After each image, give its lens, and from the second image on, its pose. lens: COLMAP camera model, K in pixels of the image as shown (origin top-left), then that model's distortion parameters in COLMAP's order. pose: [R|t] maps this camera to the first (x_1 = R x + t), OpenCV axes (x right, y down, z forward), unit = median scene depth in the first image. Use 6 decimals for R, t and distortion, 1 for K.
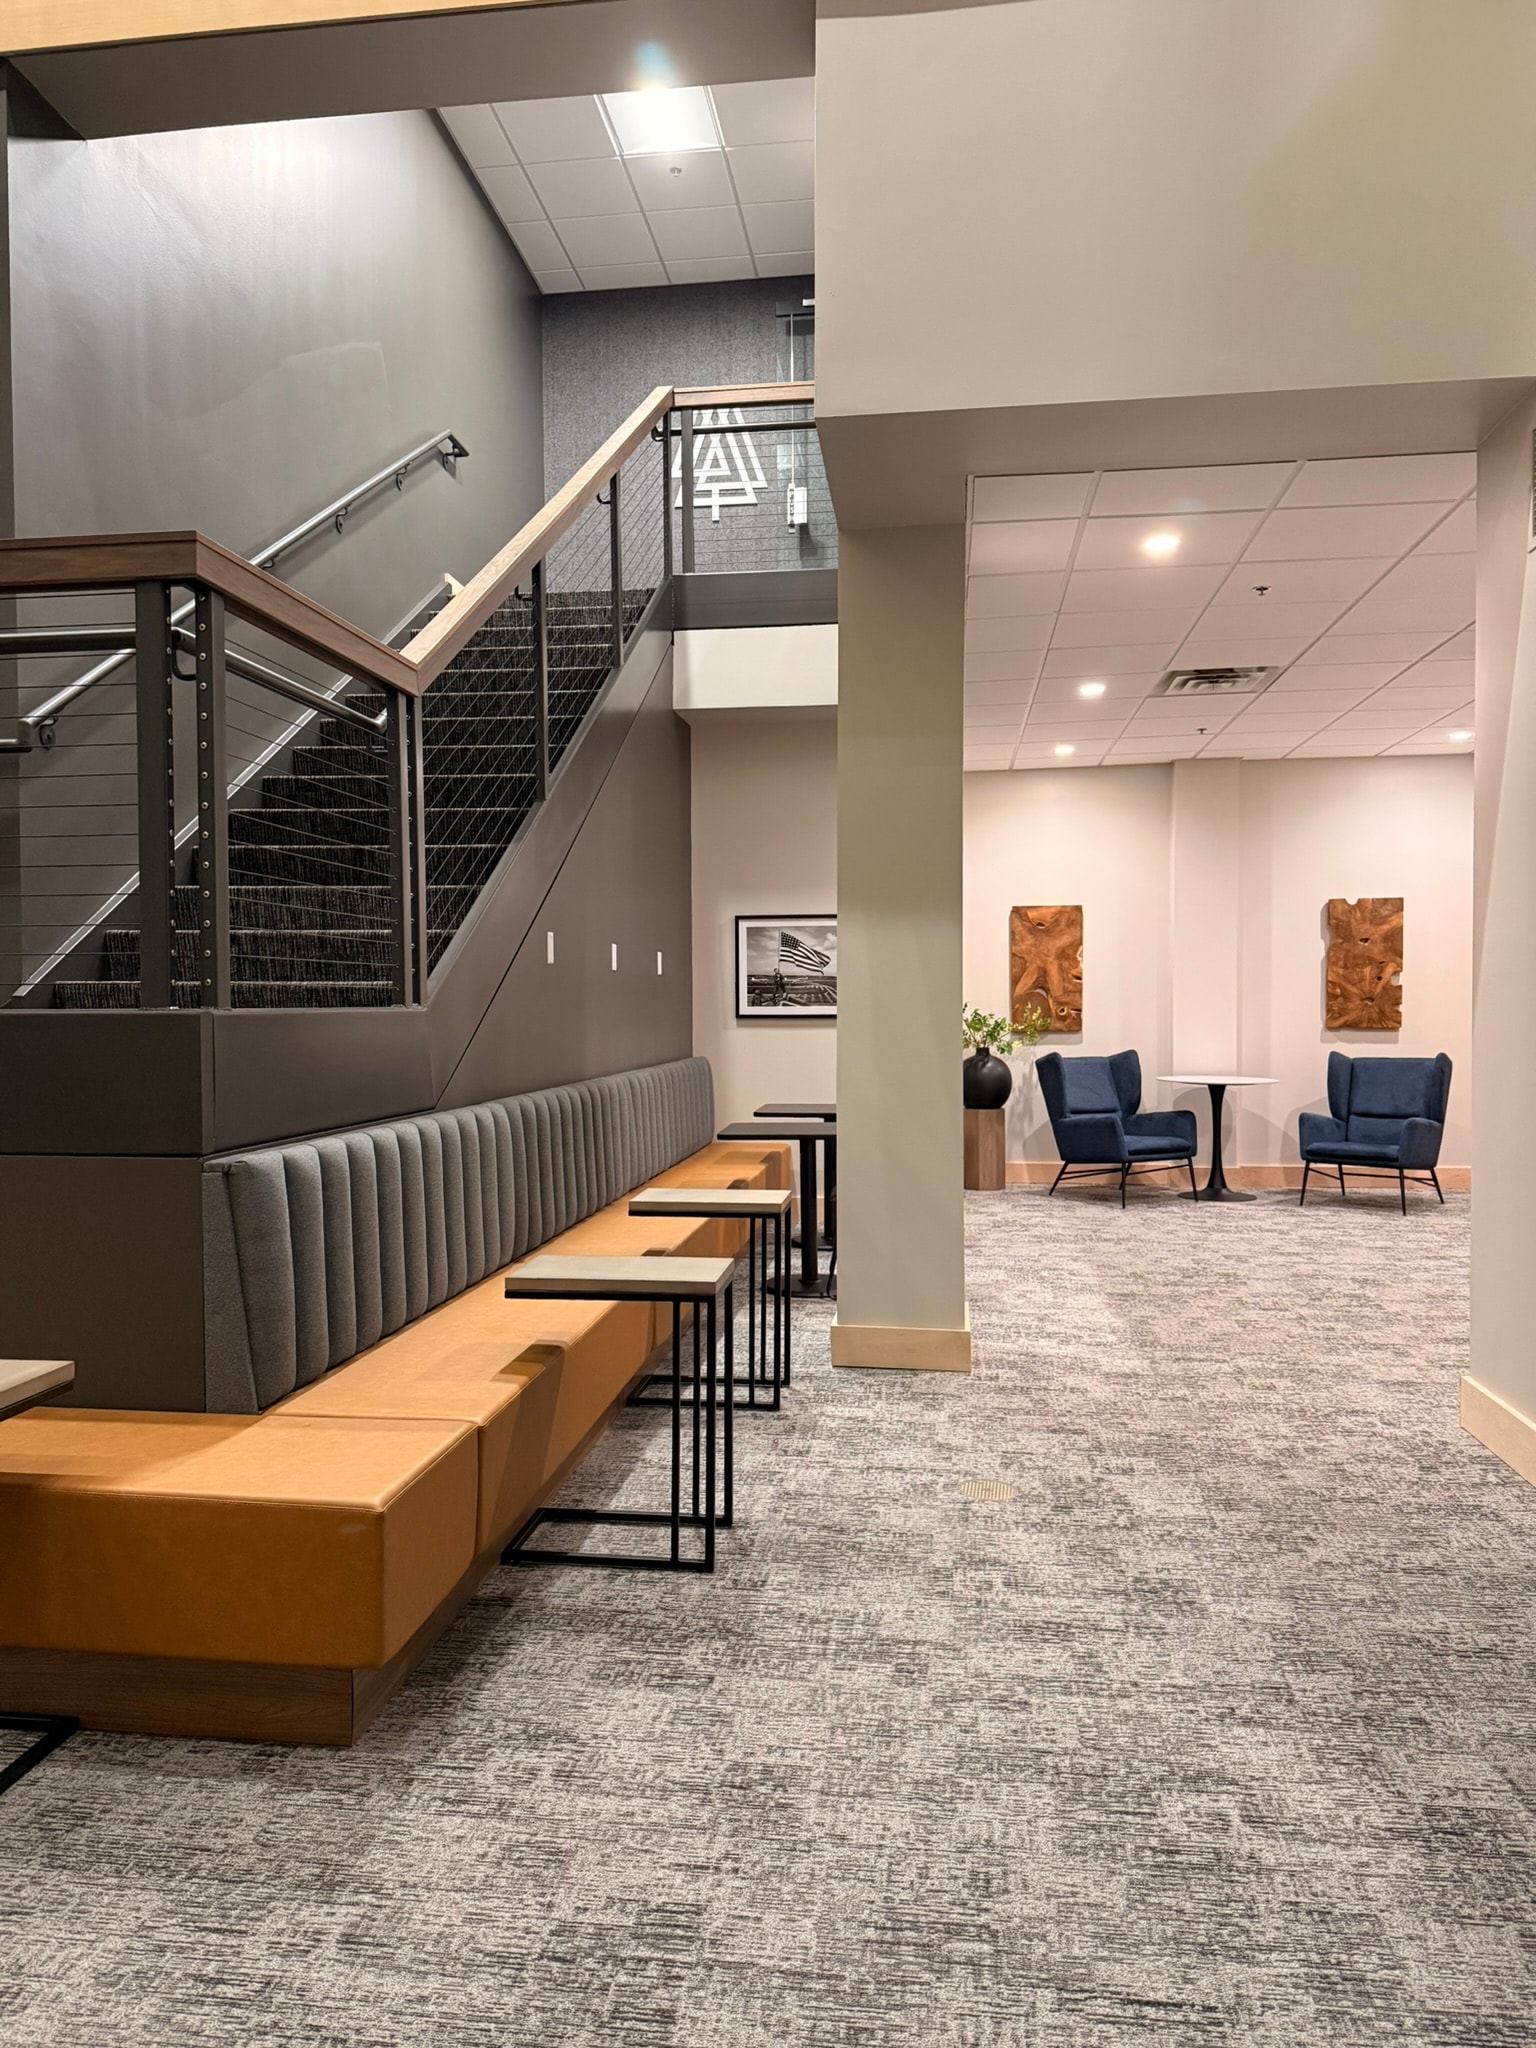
lens RADIAL K [[1440.5, 0, 772.1], [0, 1440.5, 1036.5], [0, 0, 1]] dist [0.098047, -0.136621]
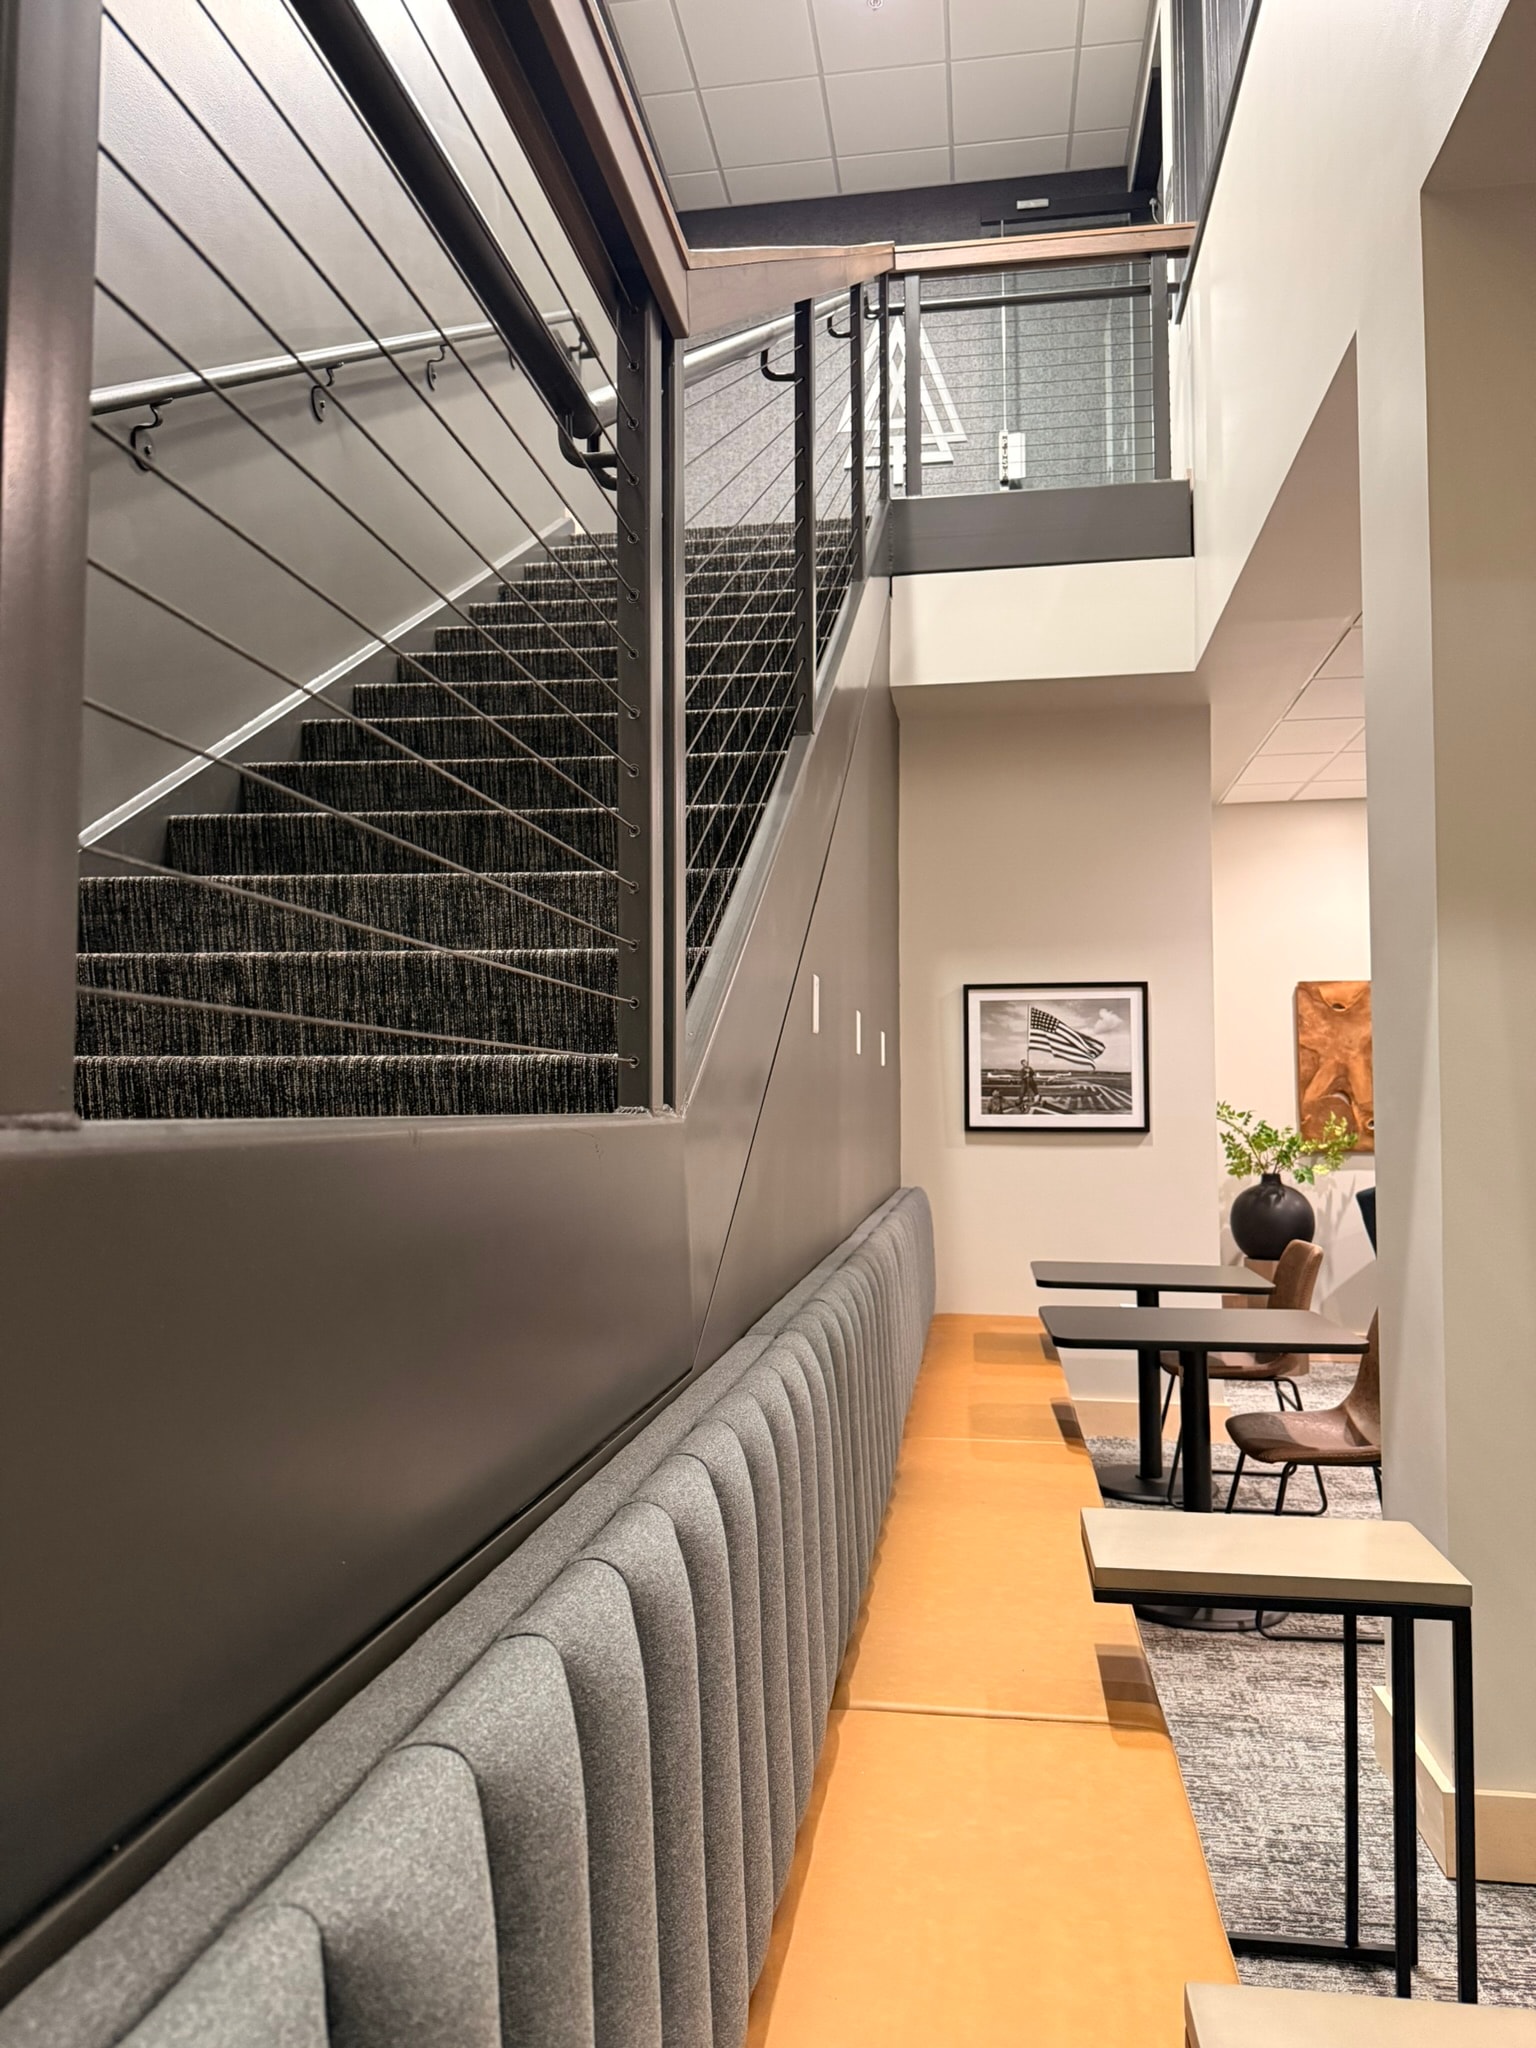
lens RADIAL K [[1456.9, 0, 768.0], [0, 1456.9, 1024.0], [0, 0, 1]] dist [0.092920, -0.100148]
pose [[0.999506, 0.003464, -0.031249, -0.084566], [-0.006013, 0.996628, -0.081830, -0.005168], [0.030860, 0.081978, 0.996156, 0.249846]]
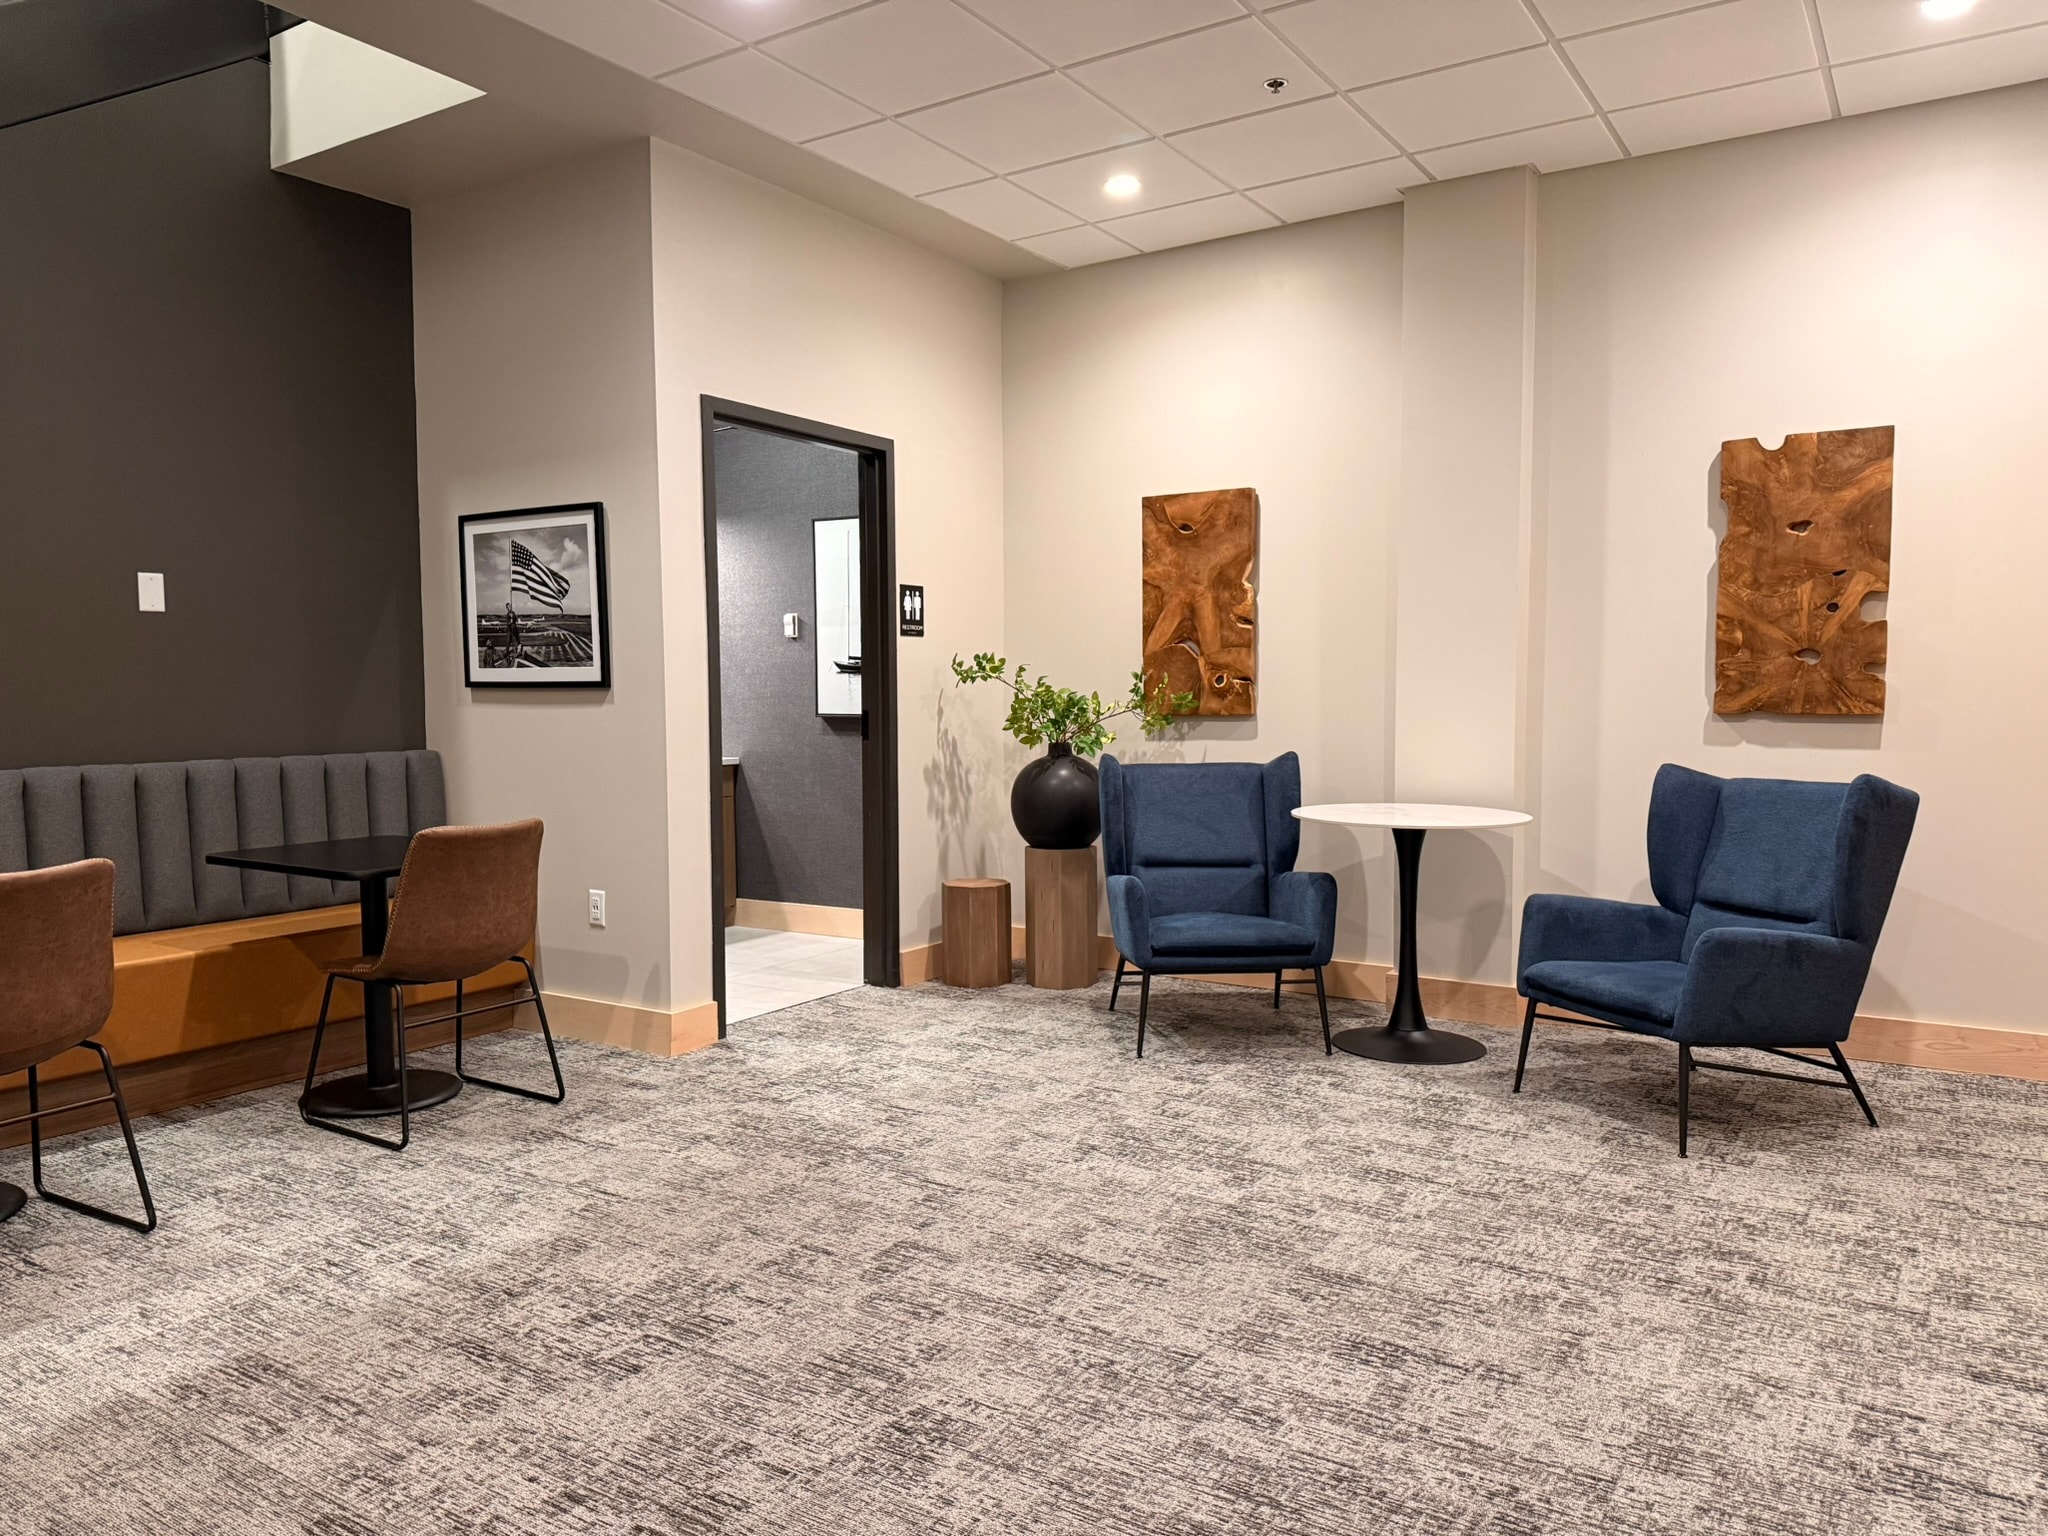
lens RADIAL K [[1440.5, 0, 1024.0], [0, 1440.5, 768.0], [0, 0, 1]] dist [0.098047, -0.136621]
pose [[0.901452, 0.026068, -0.432093, 0.388202], [-0.010421, 0.999203, 0.038539, -0.004200], [0.432754, -0.030238, 0.901005, 0.471975]]
